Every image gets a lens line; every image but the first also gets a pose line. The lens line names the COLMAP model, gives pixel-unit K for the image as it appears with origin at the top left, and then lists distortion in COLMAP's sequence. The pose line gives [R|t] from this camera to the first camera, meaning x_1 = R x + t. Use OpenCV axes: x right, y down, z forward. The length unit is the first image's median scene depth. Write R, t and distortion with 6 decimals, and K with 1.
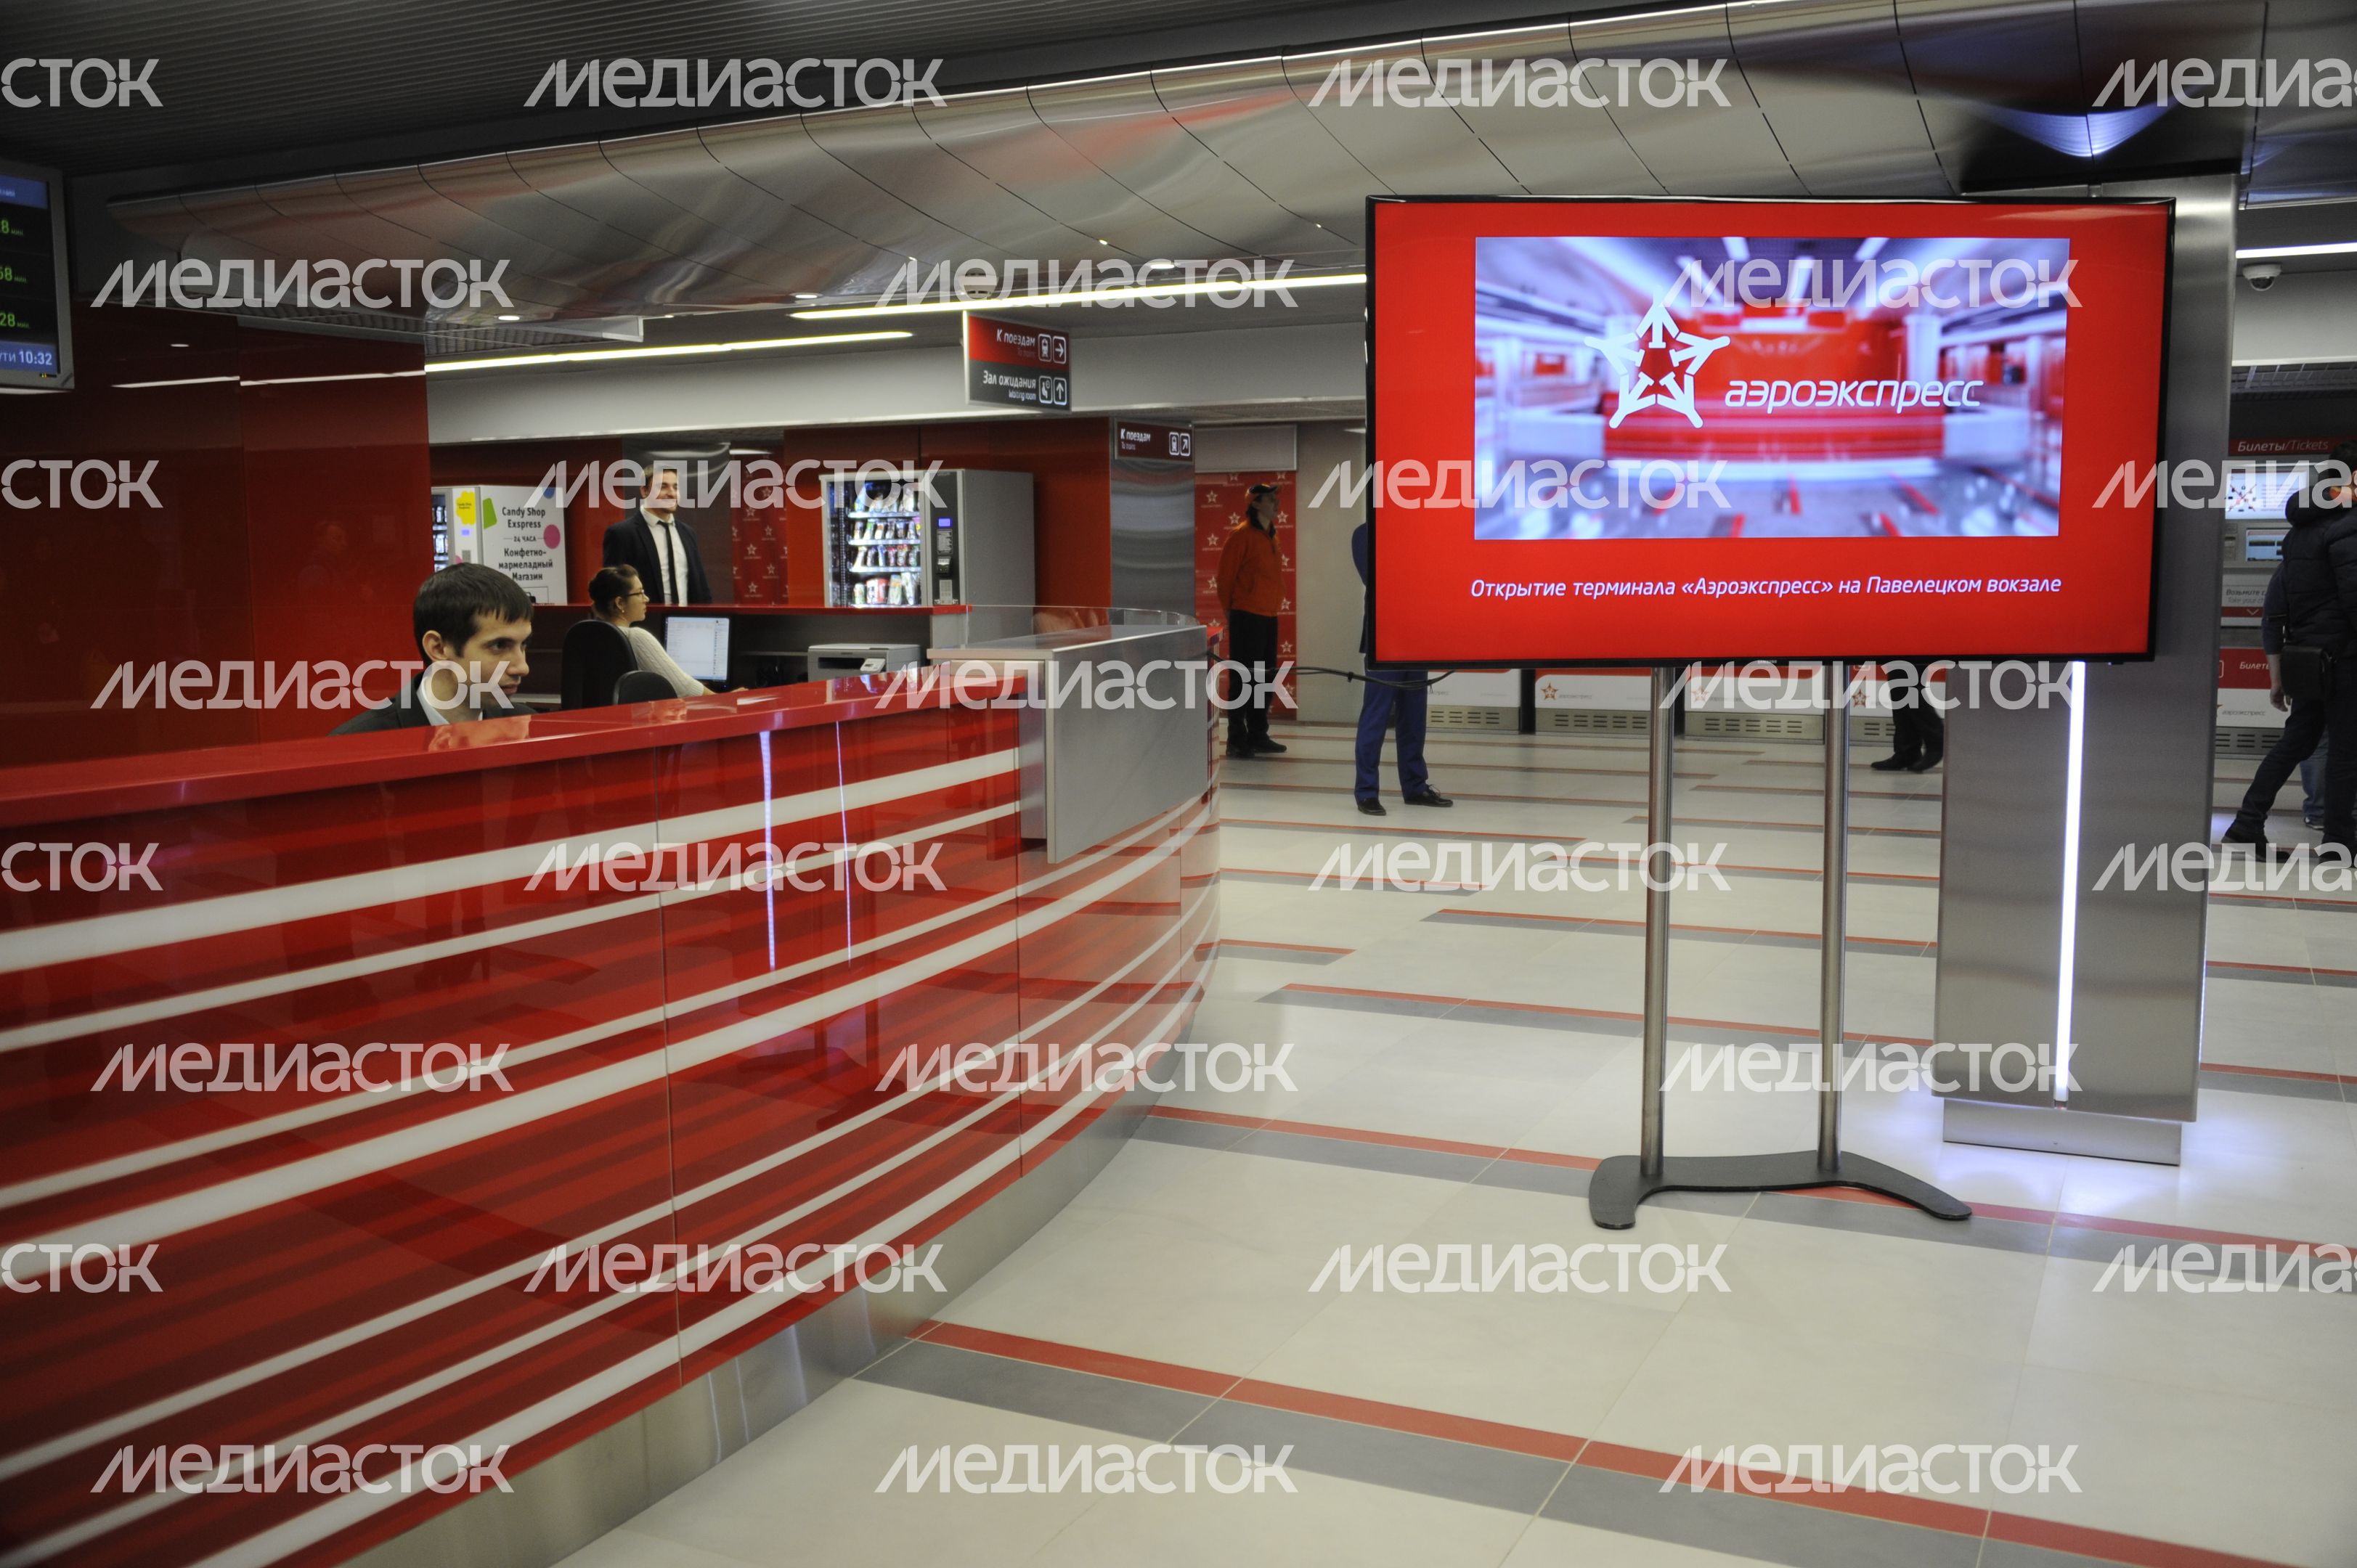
lens RADIAL K [[2129.7, 0, 1178.5], [0, 2129.7, 784.0], [0, 0, 1]] dist [-0.066034, -0.000346]
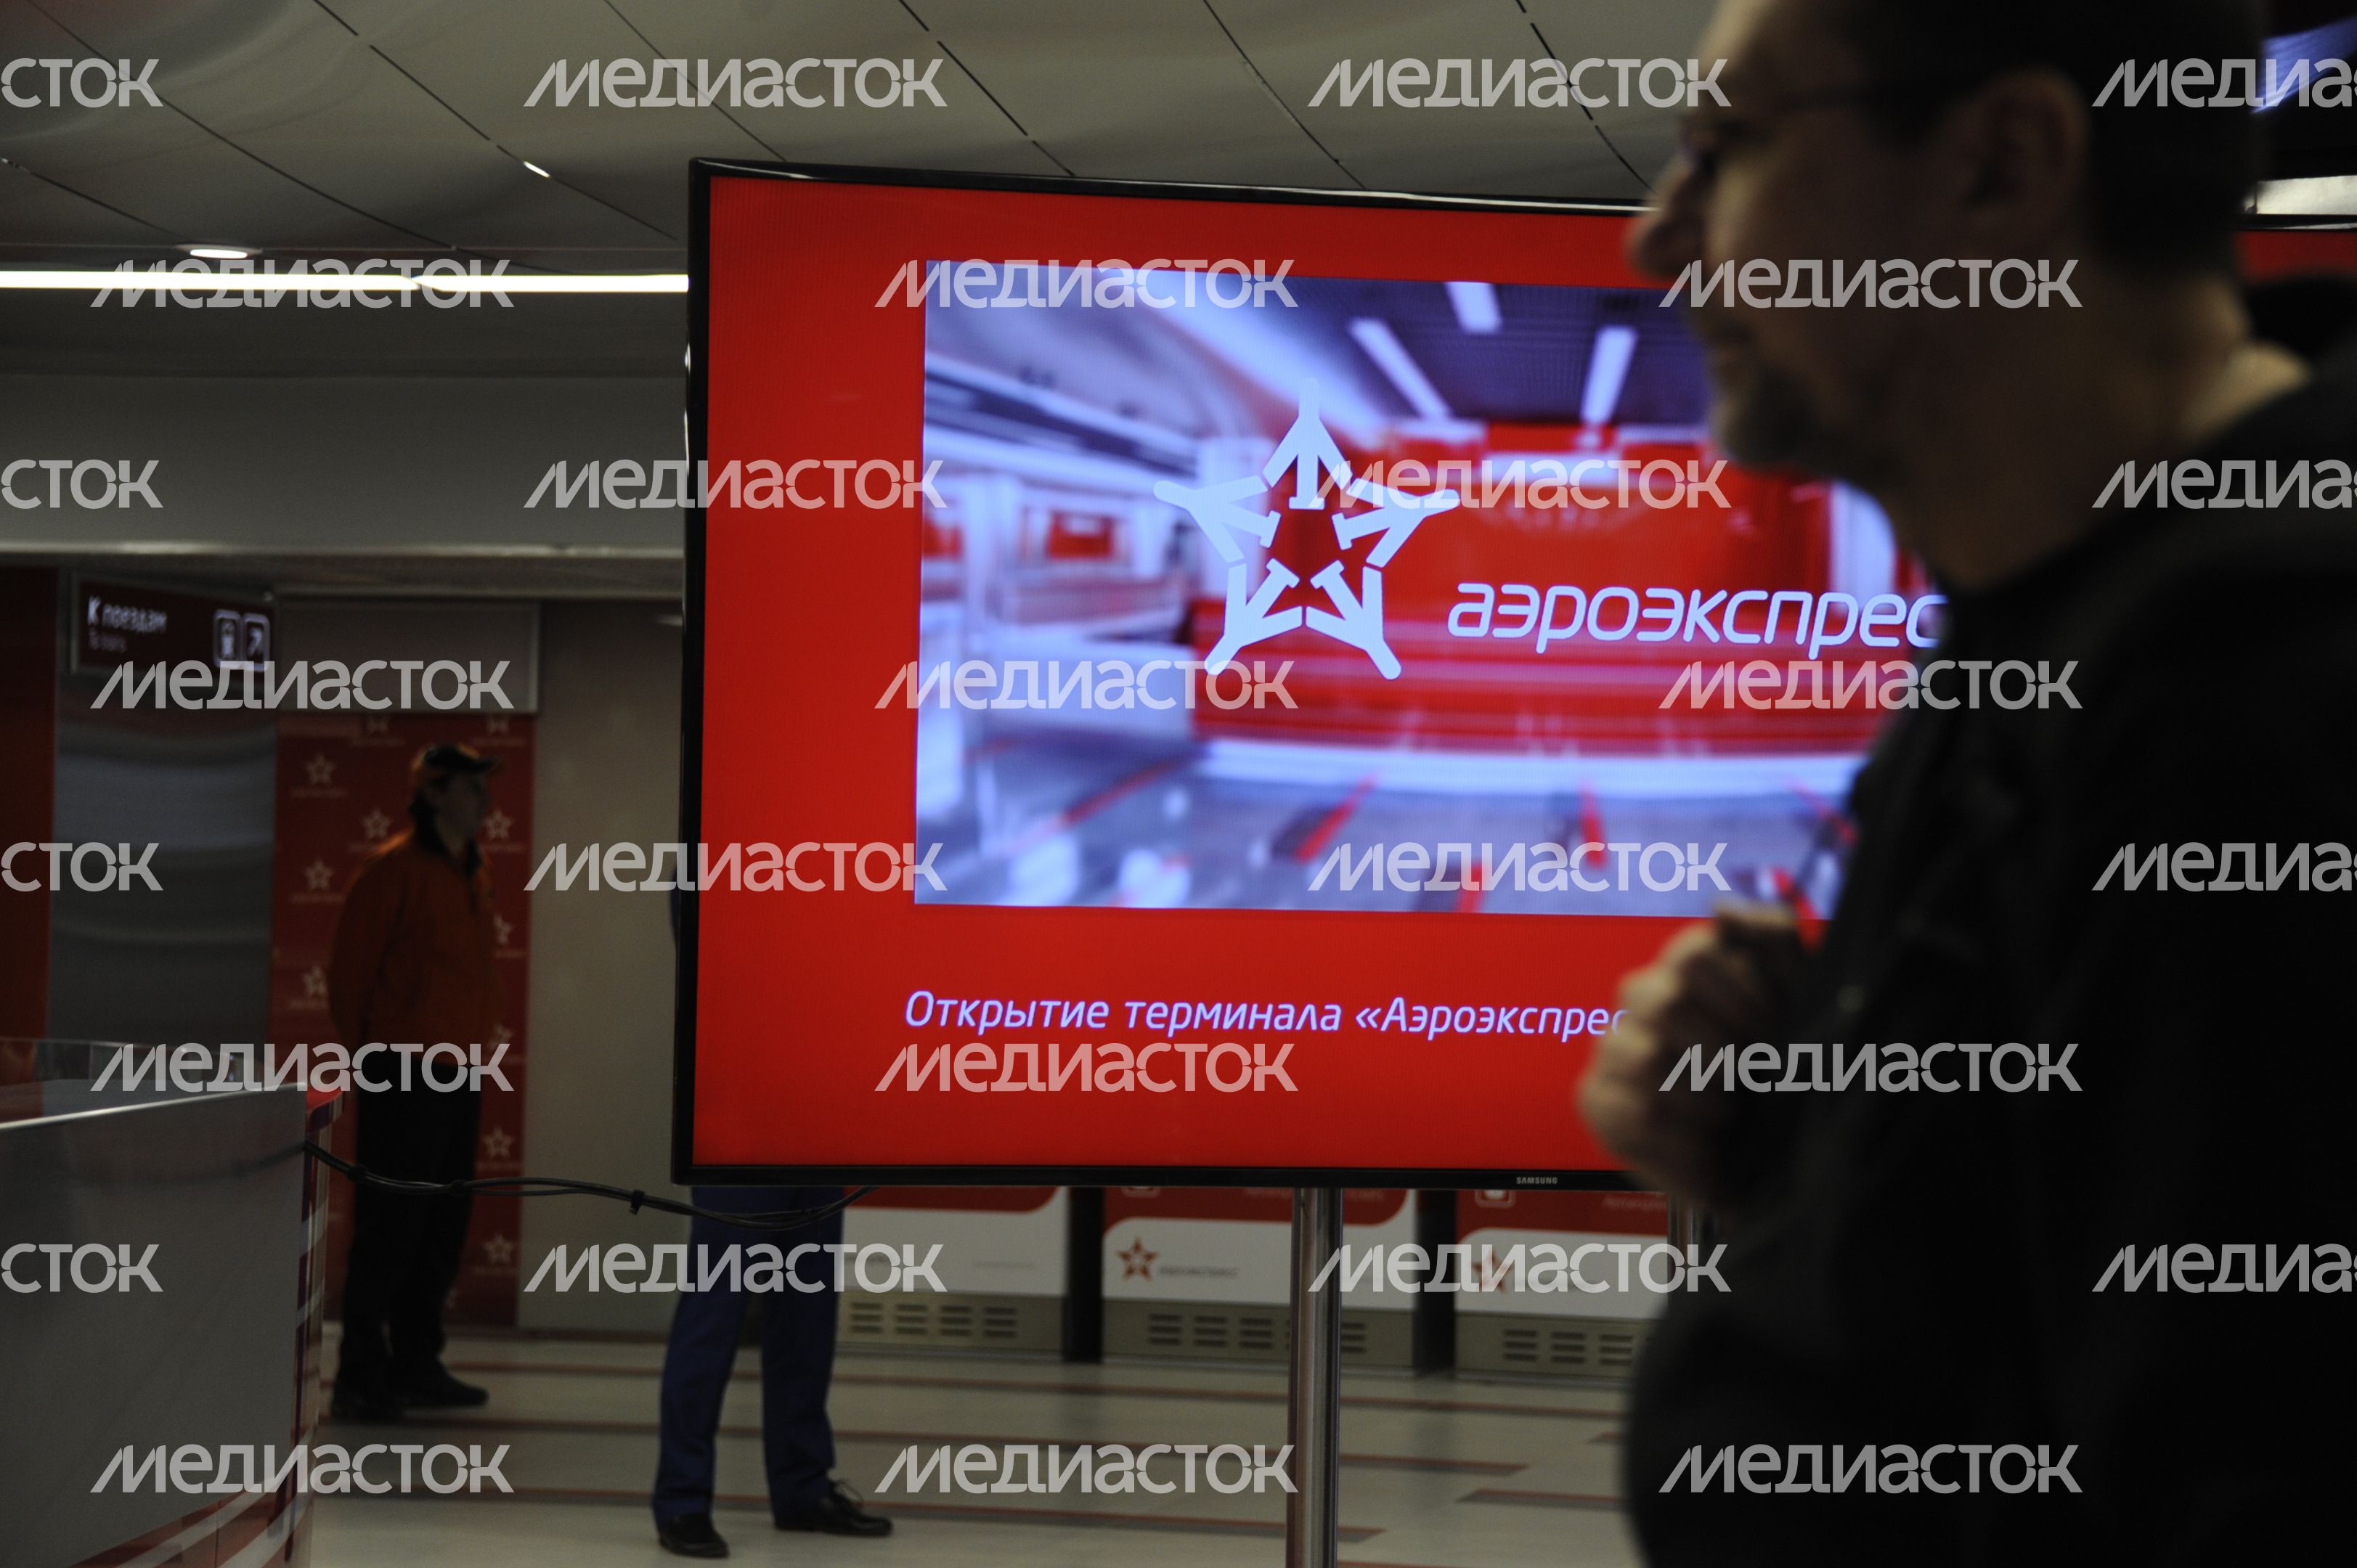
lens RADIAL K [[5555.4, 0, 1178.5], [0, 5555.4, 784.0], [0, 0, 1]] dist [0.759457, 0.047077]
pose [[0.985456, 0.031001, 0.167078, -0.007704], [-0.009030, 0.991382, -0.130689, 0.017307], [-0.169689, 0.127280, 0.977244, -0.200524]]
